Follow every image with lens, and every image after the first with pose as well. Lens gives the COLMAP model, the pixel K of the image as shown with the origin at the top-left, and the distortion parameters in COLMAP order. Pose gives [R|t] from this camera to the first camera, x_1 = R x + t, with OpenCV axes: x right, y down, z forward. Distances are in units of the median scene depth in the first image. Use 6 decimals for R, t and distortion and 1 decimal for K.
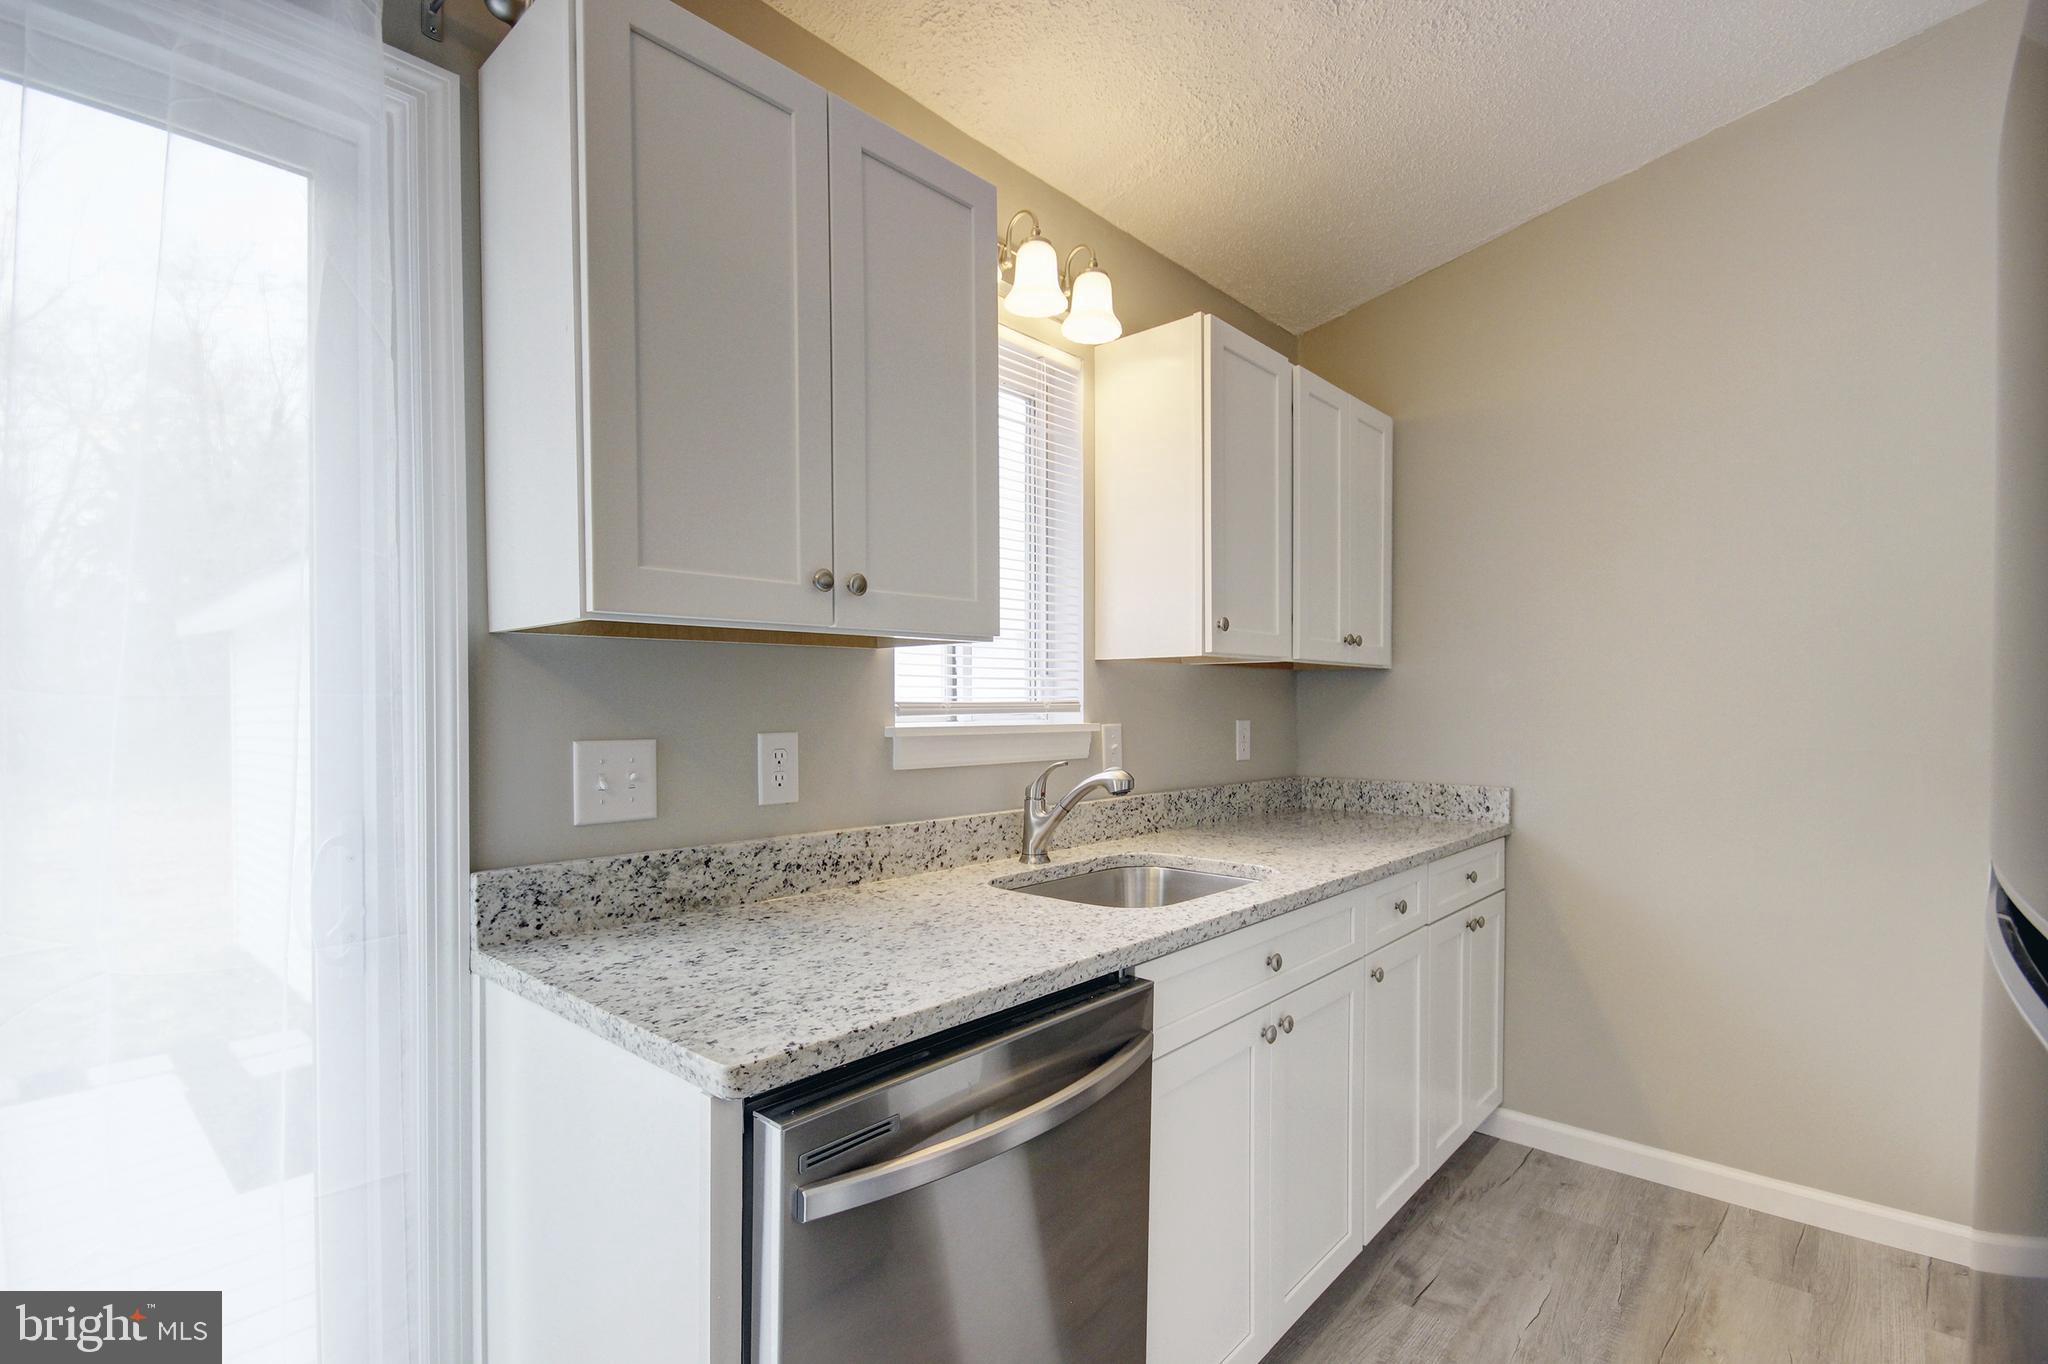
lens RADIAL K [[953.6, 0, 1019.4], [0, 953.6, 711.8], [0, 0, 1]] dist [-0.002672, -0.000871]
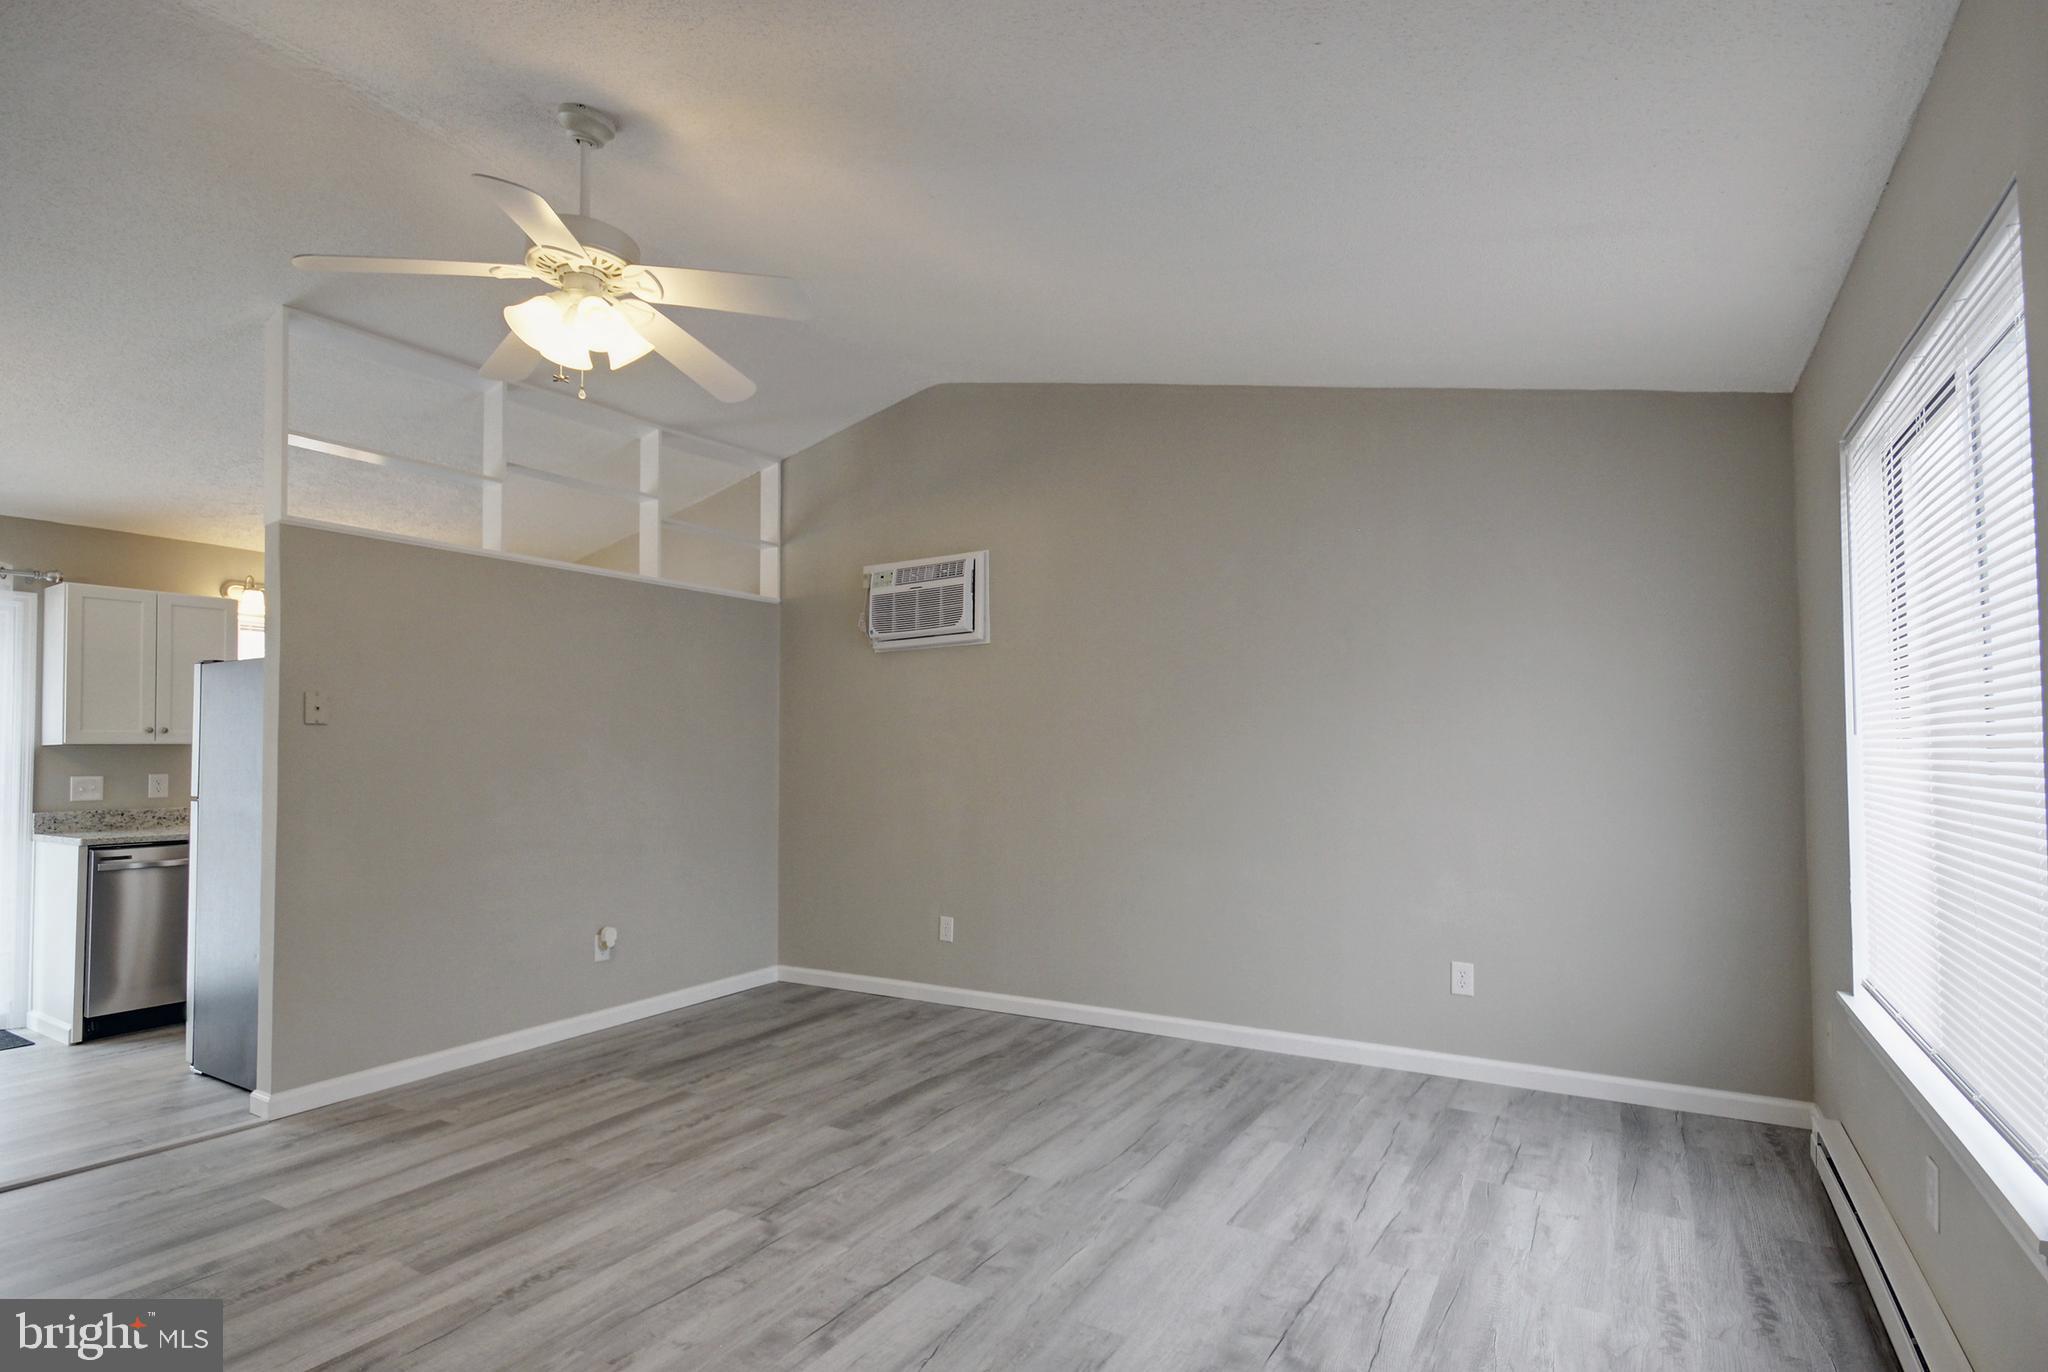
lens RADIAL K [[1003.6, 0, 1026.7], [0, 1003.6, 707.1], [0, 0, 1]] dist [-0.000398, -0.007617]
pose [[0.981645, 0.002392, 0.190702, 1.908994], [0.007355, 0.998703, -0.050388, -0.009551], [-0.190576, 0.050866, 0.980354, -2.729606]]
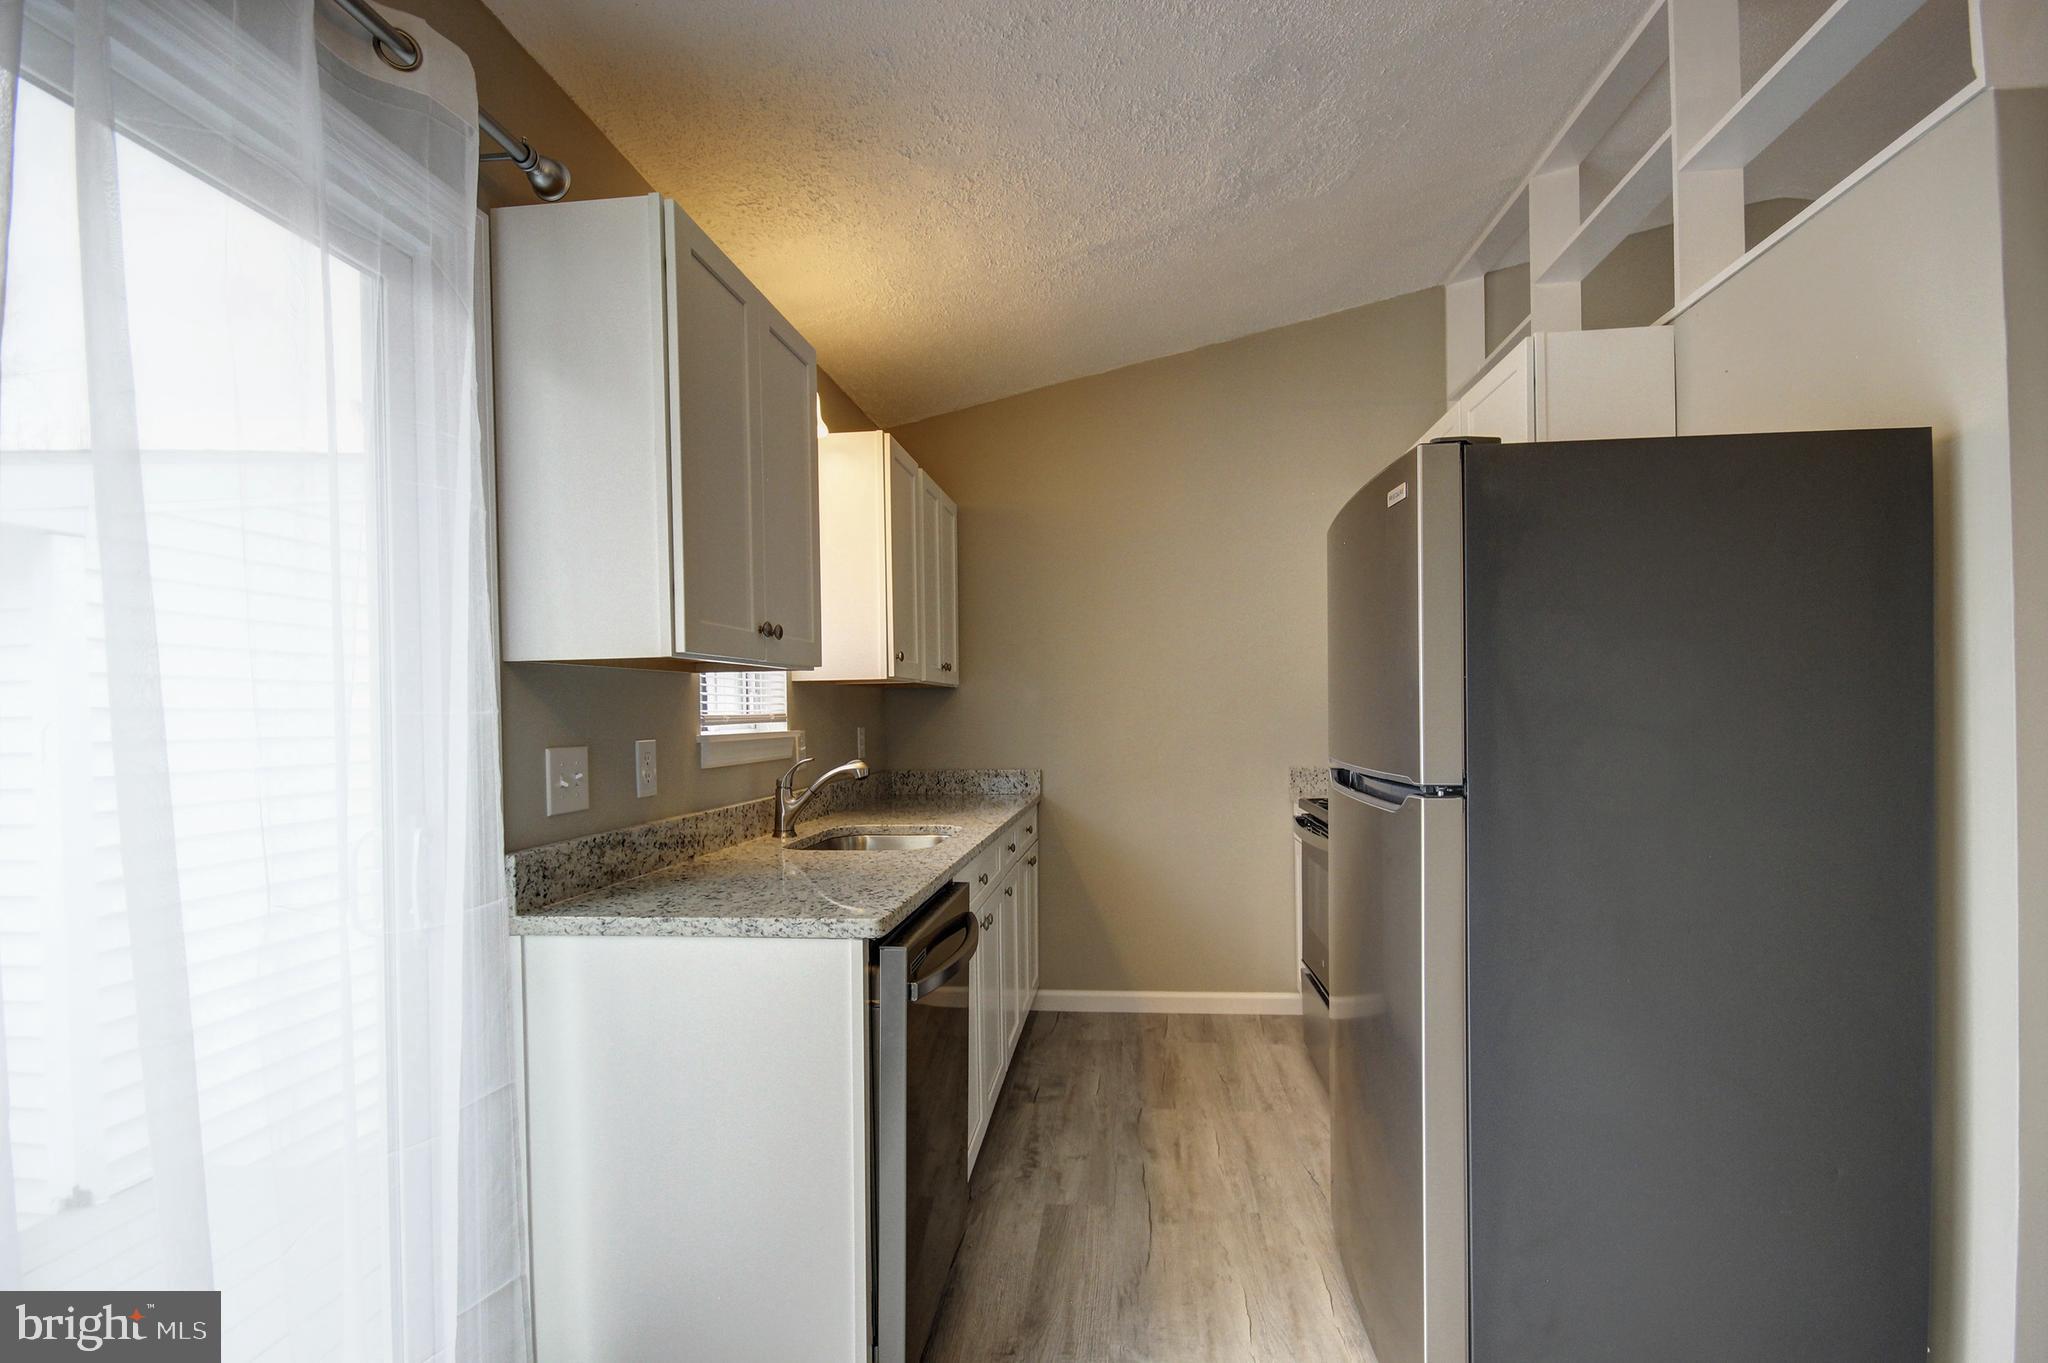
lens RADIAL K [[953.6, 0, 1019.4], [0, 953.6, 711.3], [0, 0, 1]] dist [-0.002672, -0.000871]
pose [[0.823160, -0.010451, 0.567714, -0.581869], [0.018715, 0.999787, -0.008730, 0.003949], [-0.567501, 0.017811, 0.823180, -0.328662]]
